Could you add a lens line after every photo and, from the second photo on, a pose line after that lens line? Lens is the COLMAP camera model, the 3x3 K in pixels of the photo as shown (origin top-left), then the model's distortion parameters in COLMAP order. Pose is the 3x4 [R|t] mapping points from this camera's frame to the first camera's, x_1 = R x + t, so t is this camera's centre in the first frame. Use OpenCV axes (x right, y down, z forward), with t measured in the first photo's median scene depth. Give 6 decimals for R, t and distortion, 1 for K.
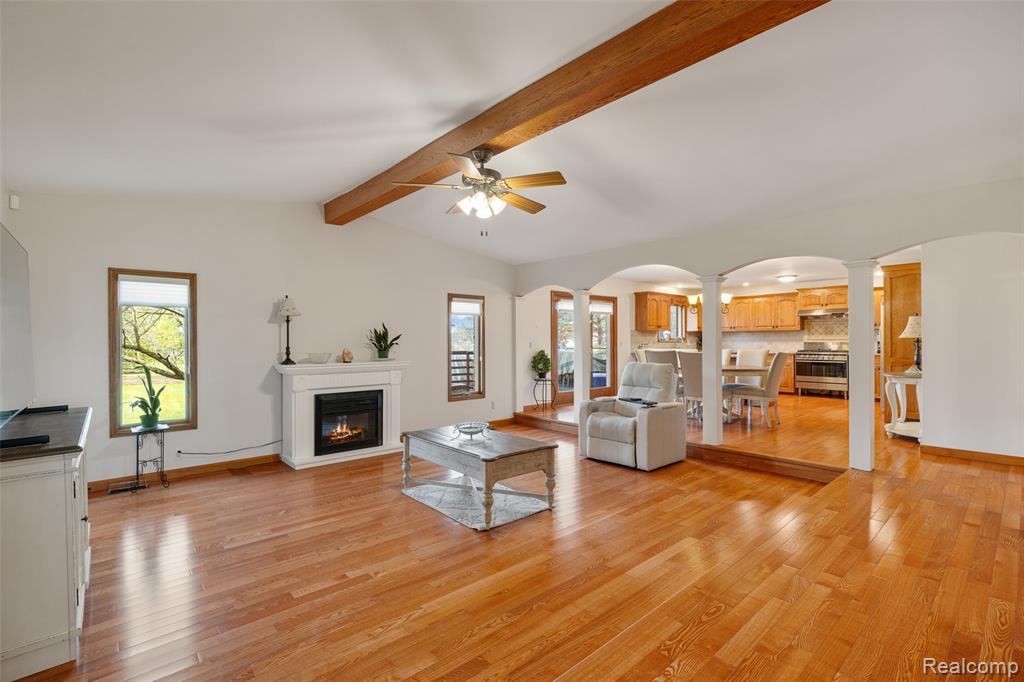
lens RADIAL K [[465.7, 0, 510.8], [0, 465.7, 338.3], [0, 0, 1]] dist [-0.002164, 0.000476]
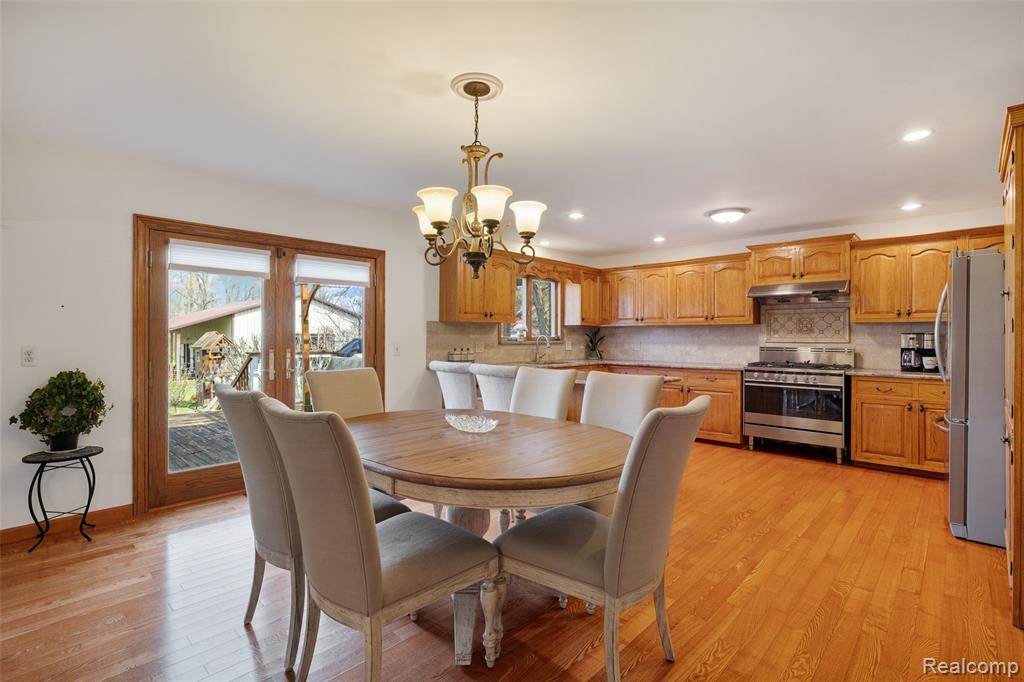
lens RADIAL K [[479.5, 0, 514.5], [0, 479.5, 336.0], [0, 0, 1]] dist [-0.003217, 0.001259]
pose [[0.995602, 0.006968, 0.093423, 0.508080], [-0.007419, 0.999962, 0.004485, -0.008224], [-0.093388, -0.005158, 0.995616, 0.815719]]
